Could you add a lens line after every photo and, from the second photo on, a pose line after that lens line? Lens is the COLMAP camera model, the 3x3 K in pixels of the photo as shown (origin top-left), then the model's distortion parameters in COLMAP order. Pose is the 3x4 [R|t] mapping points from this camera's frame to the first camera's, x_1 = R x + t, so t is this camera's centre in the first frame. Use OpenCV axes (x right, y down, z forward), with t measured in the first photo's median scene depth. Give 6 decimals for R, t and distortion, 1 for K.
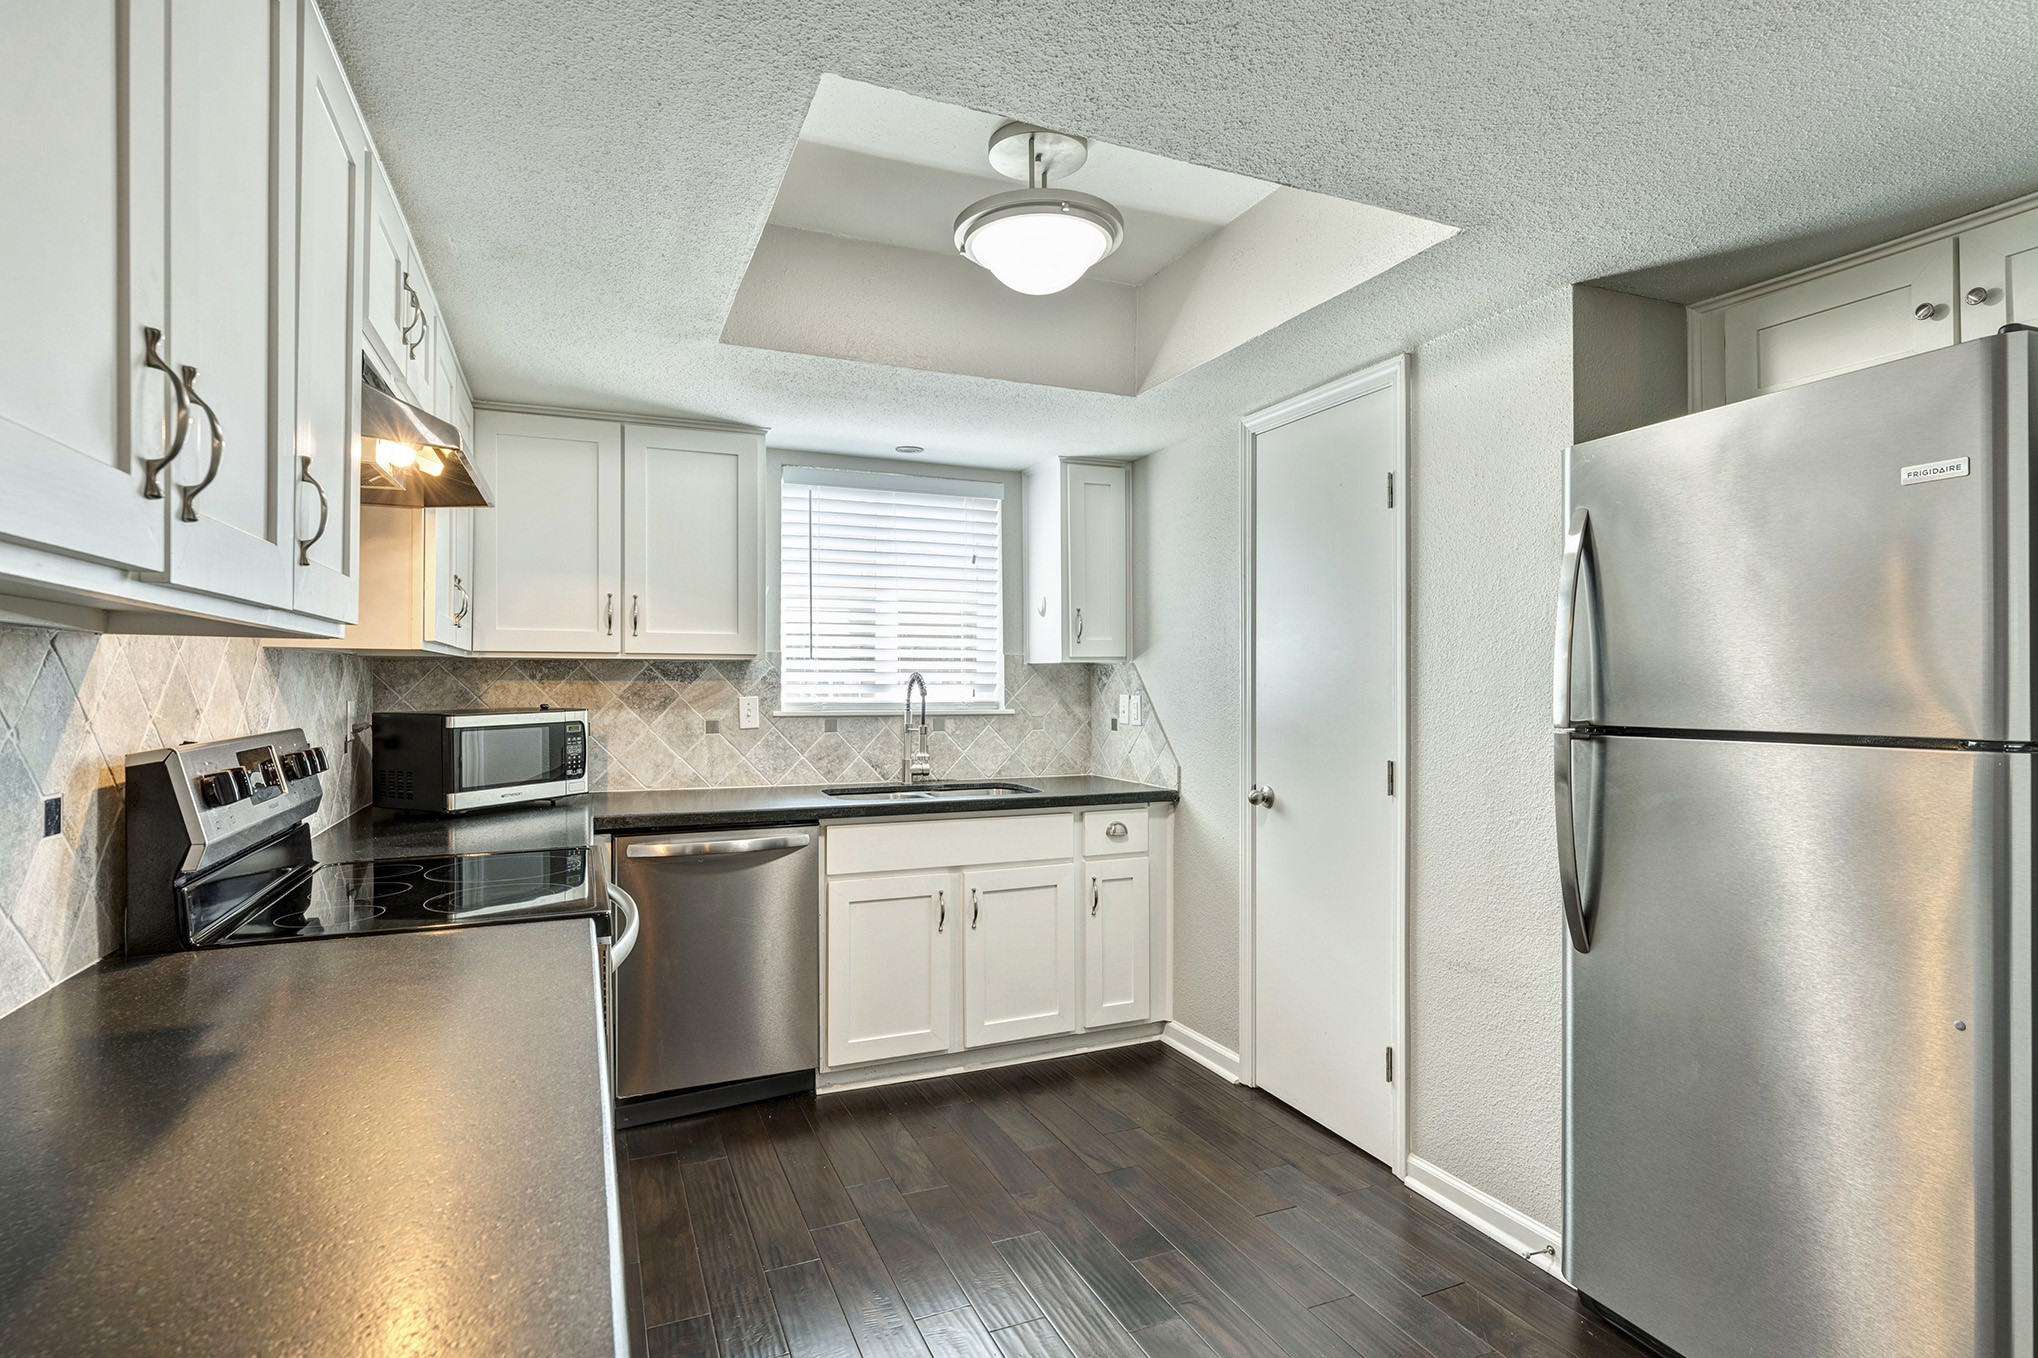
lens RADIAL K [[1032.9, 0, 1025.6], [0, 1032.9, 675.4], [0, 0, 1]] dist [0.001666, 0.000133]
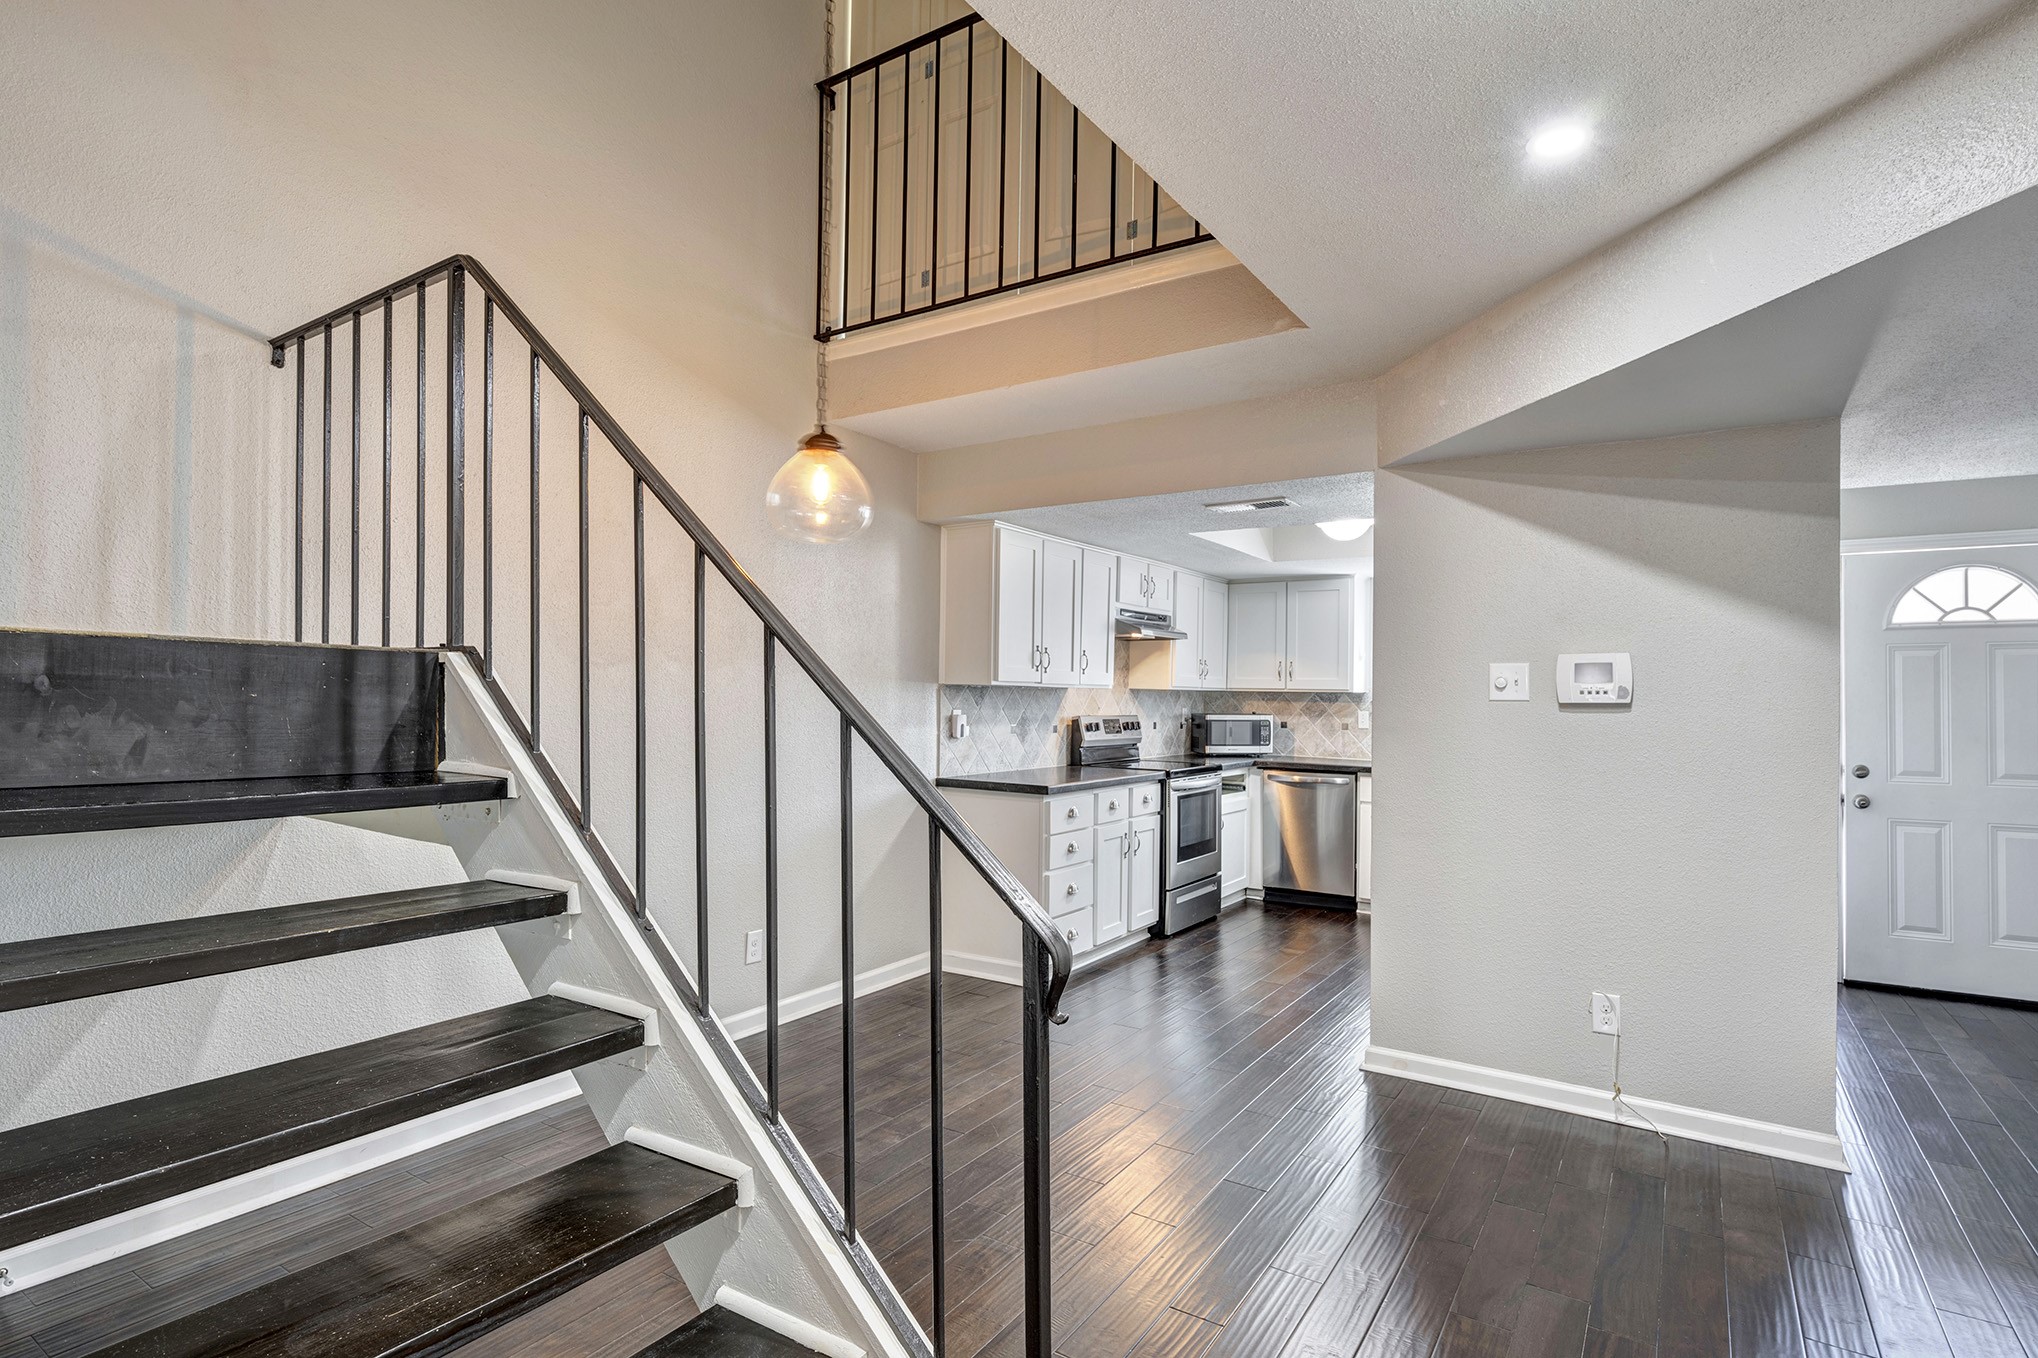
lens RADIAL K [[1033.6, 0, 1020.7], [0, 1033.6, 687.5], [0, 0, 1]] dist [-0.000147, -0.000002]
pose [[0.554837, 0.002855, -0.831954, 1.137445], [-0.010549, 0.999938, -0.003603, -0.012000], [0.831892, 0.010775, 0.554833, -0.681034]]
